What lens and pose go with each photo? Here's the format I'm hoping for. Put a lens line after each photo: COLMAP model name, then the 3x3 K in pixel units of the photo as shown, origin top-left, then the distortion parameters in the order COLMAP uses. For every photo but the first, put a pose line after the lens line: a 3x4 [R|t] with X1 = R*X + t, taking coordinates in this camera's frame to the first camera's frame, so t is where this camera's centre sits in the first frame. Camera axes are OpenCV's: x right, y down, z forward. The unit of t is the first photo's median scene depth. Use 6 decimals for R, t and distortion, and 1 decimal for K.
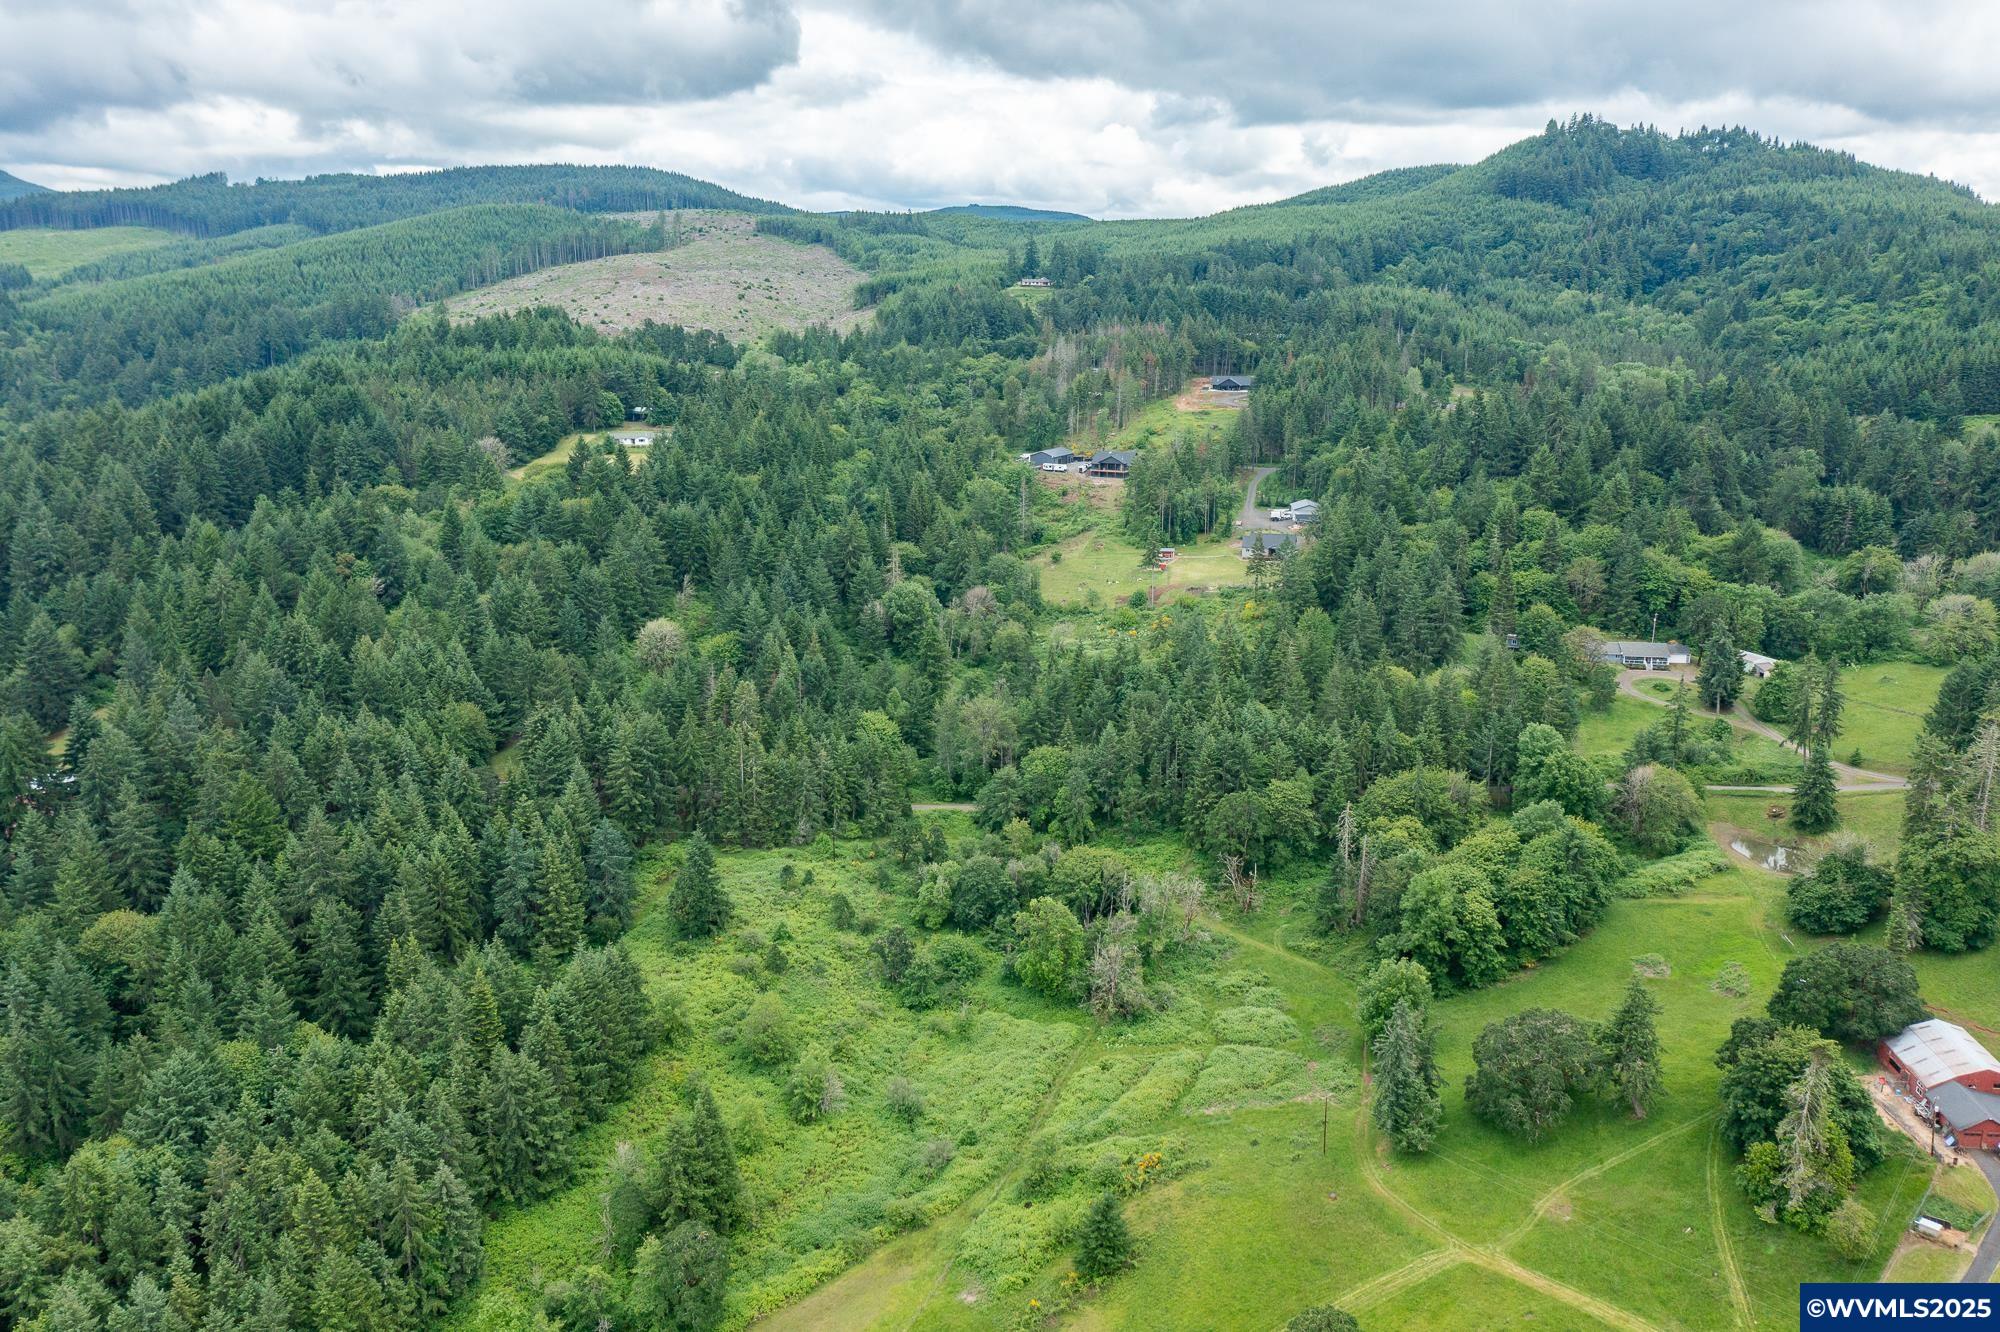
lens RADIAL K [[1592.8, 0, 999.2], [0, 1592.8, 662.0], [0, 0, 1]] dist [-0.014478, 0.011464]
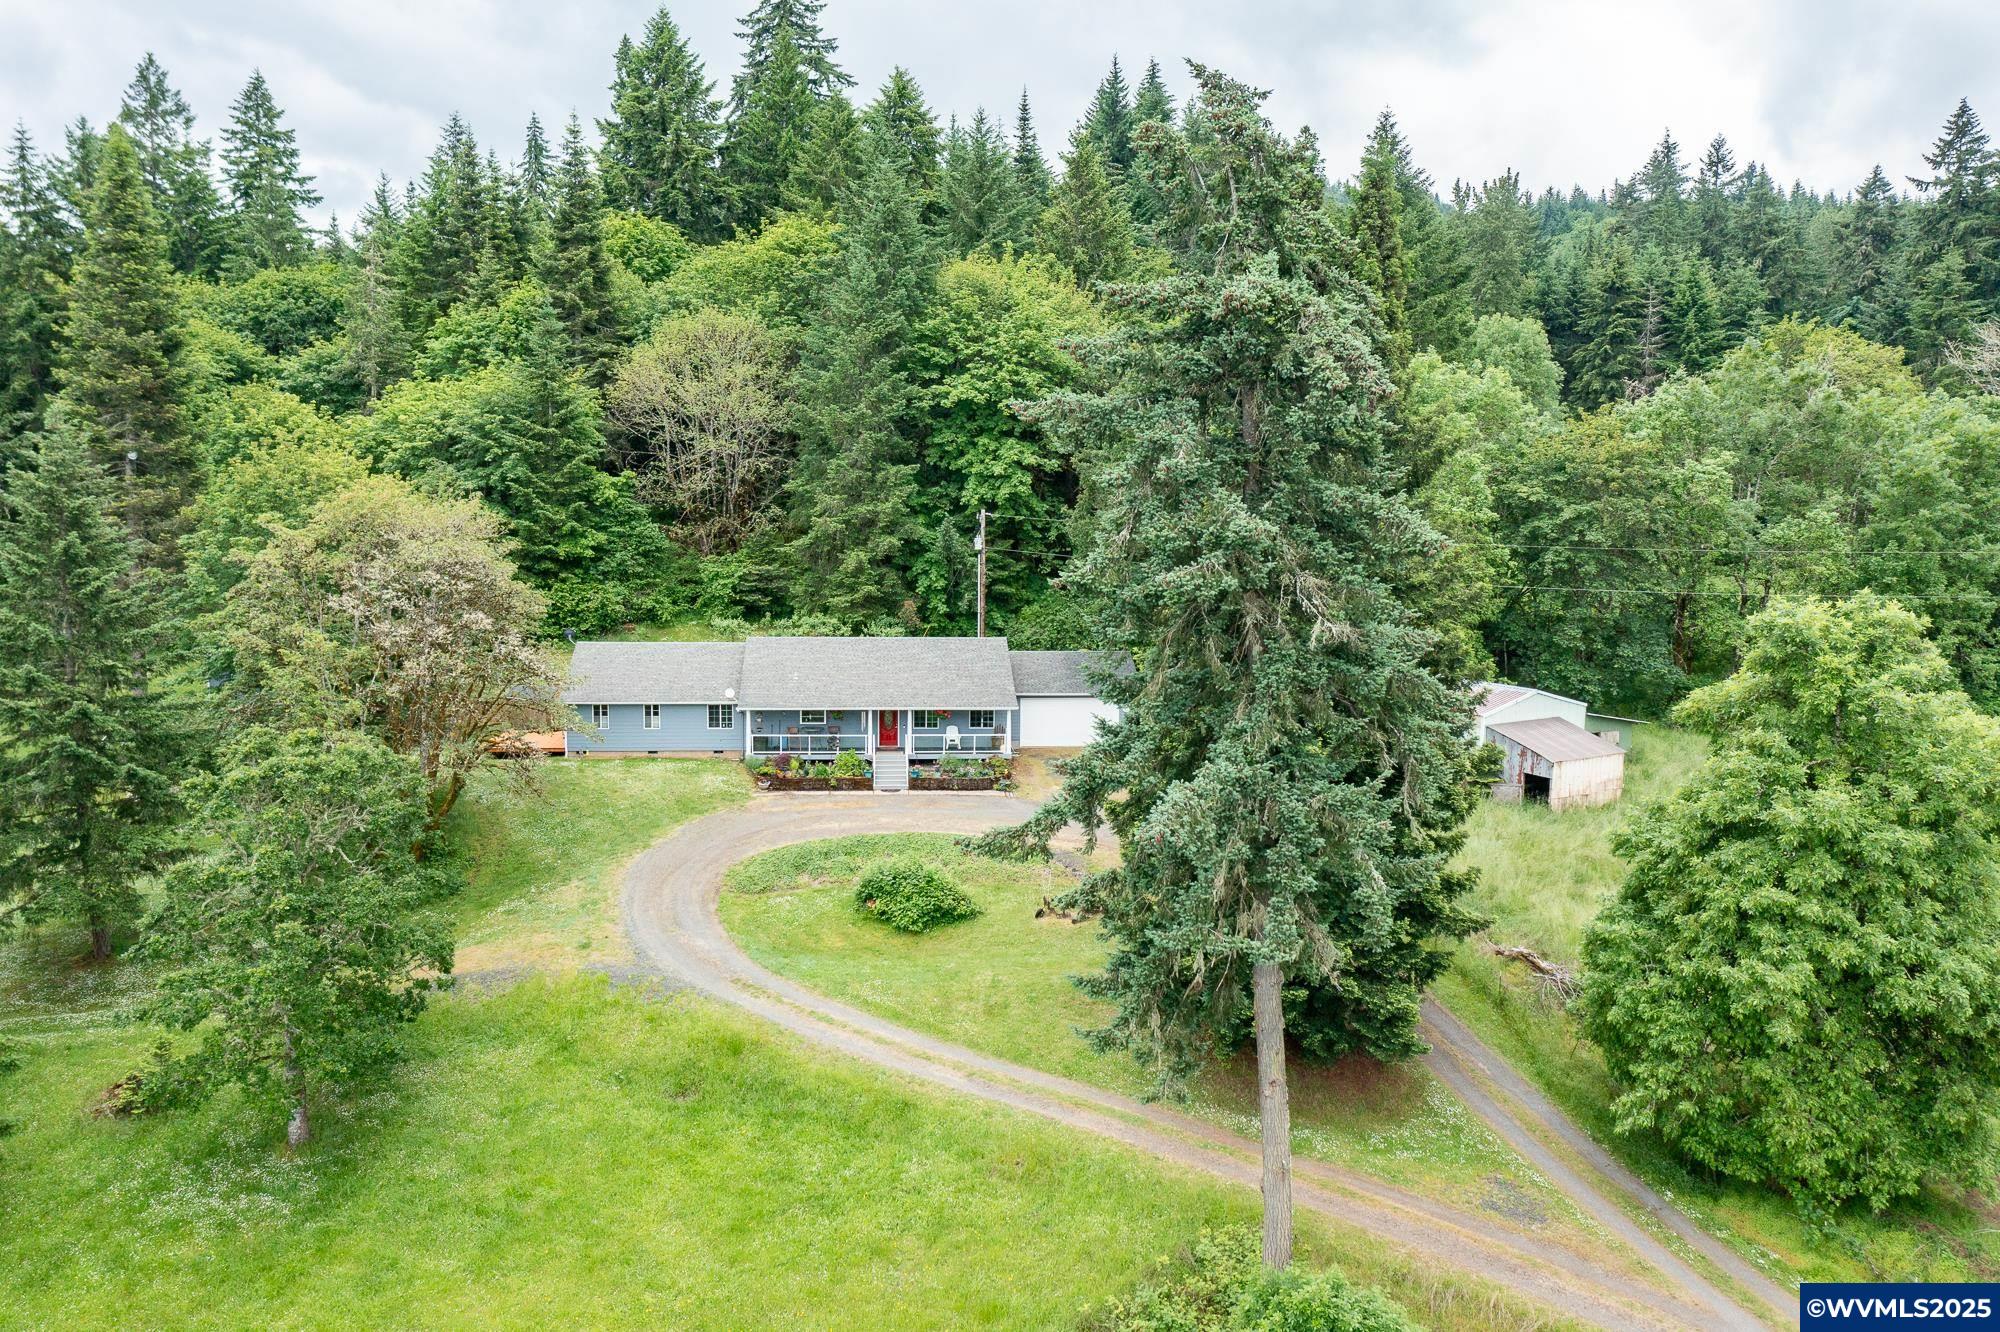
lens RADIAL K [[1592.8, 0, 993.0], [0, 1592.8, 661.6], [0, 0, 1]] dist [-0.014478, 0.011464]
pose [[0.975182, -0.022315, 0.220278, 0.366779], [0.049272, 0.991832, -0.117653, 0.011106], [-0.215853, 0.125587, 0.968316, 0.802382]]
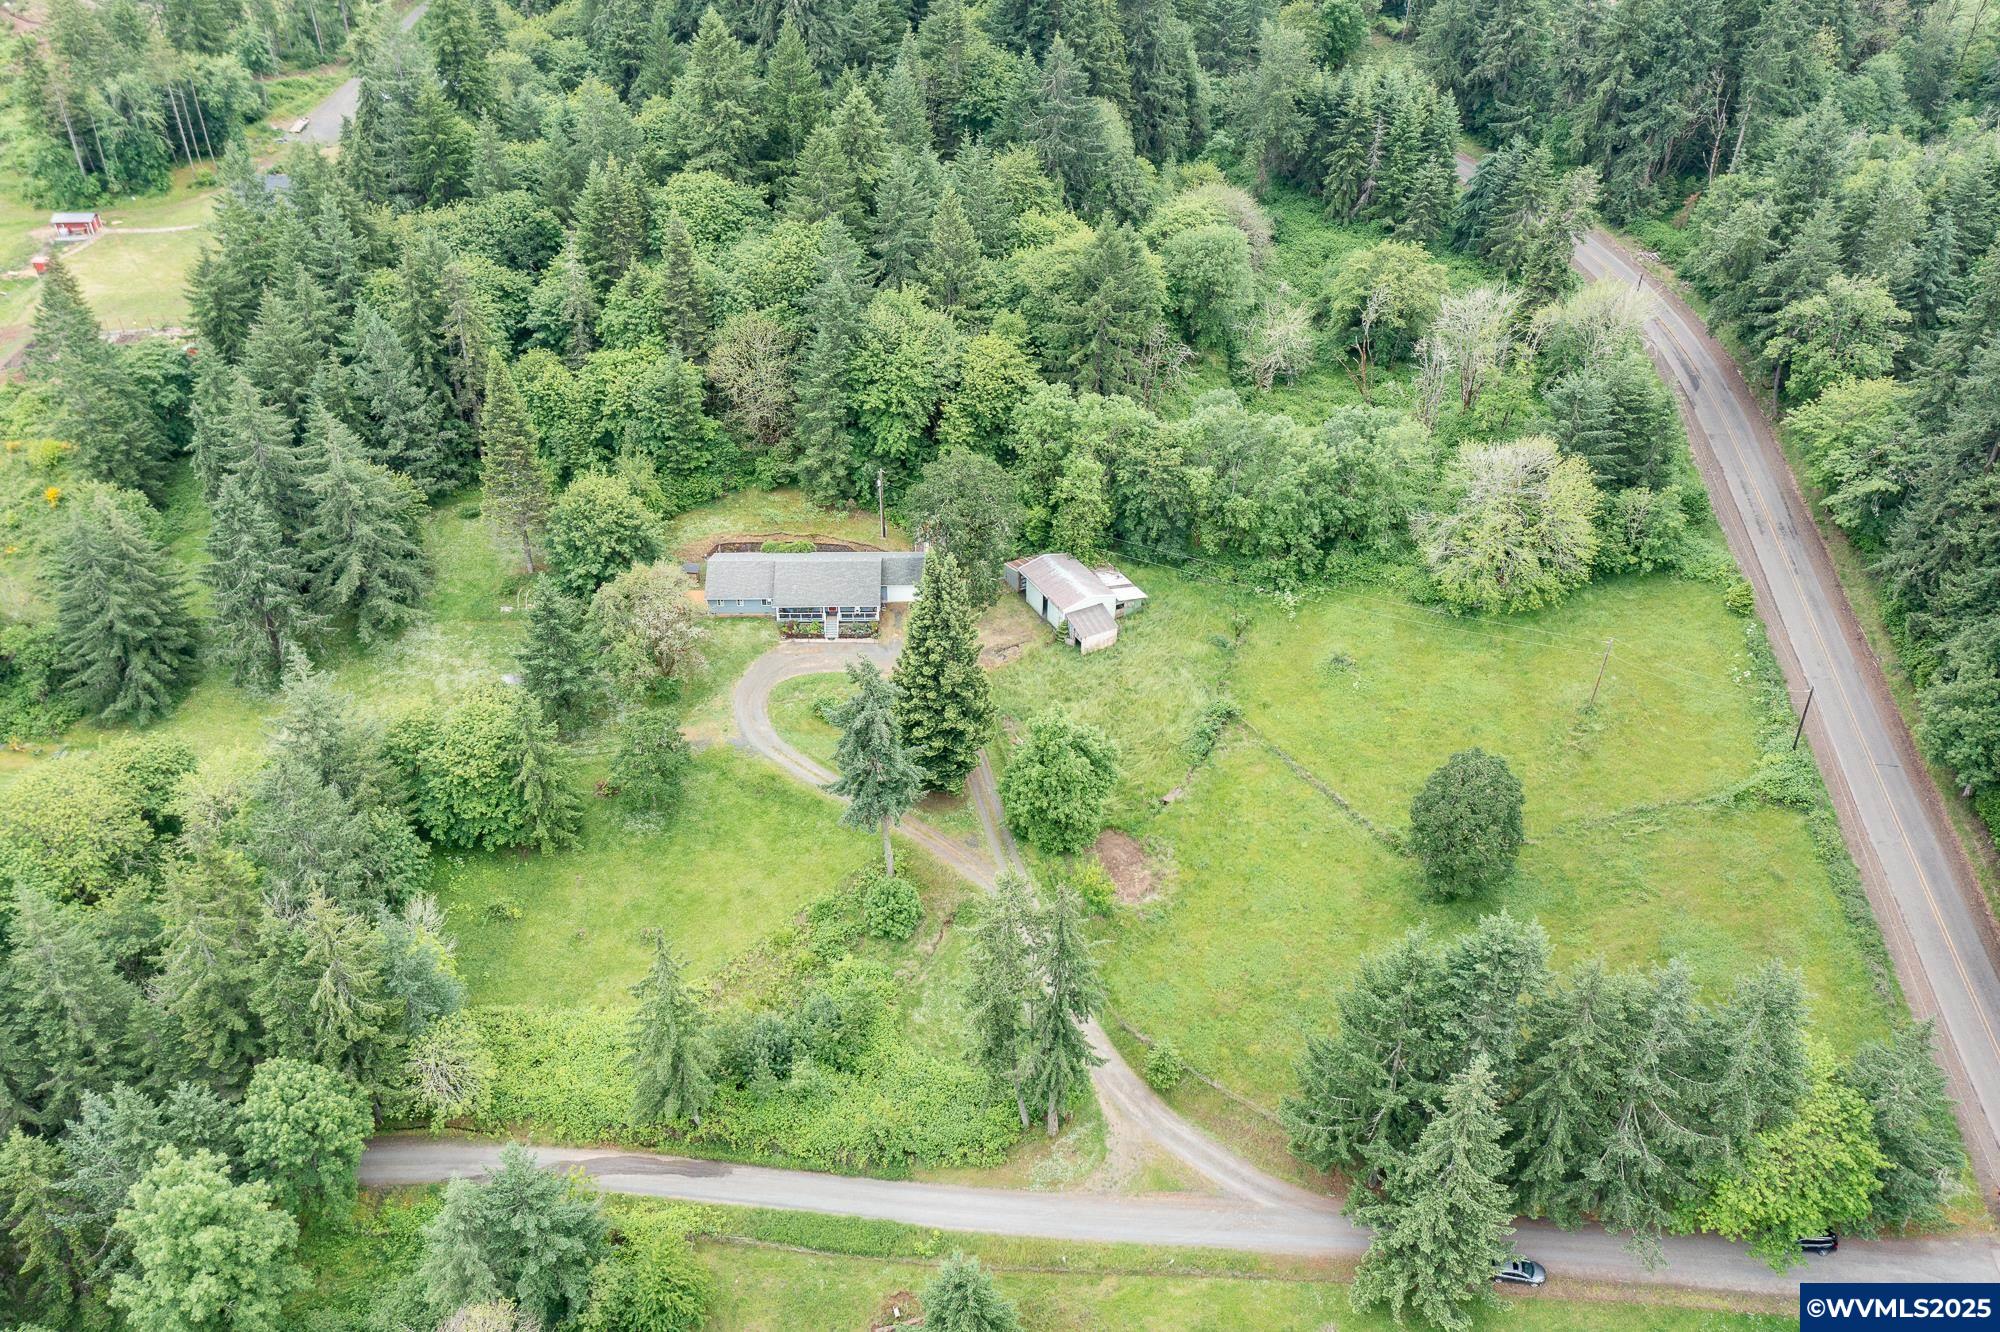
lens RADIAL K [[1592.8, 0, 1000.1], [0, 1592.8, 664.1], [0, 0, 1]] dist [-0.014478, 0.011464]
pose [[0.985958, -0.090362, 0.140431, 0.375476], [0.033979, 0.931915, 0.361082, -0.135304], [-0.163498, -0.351240, 0.921900, 0.568842]]
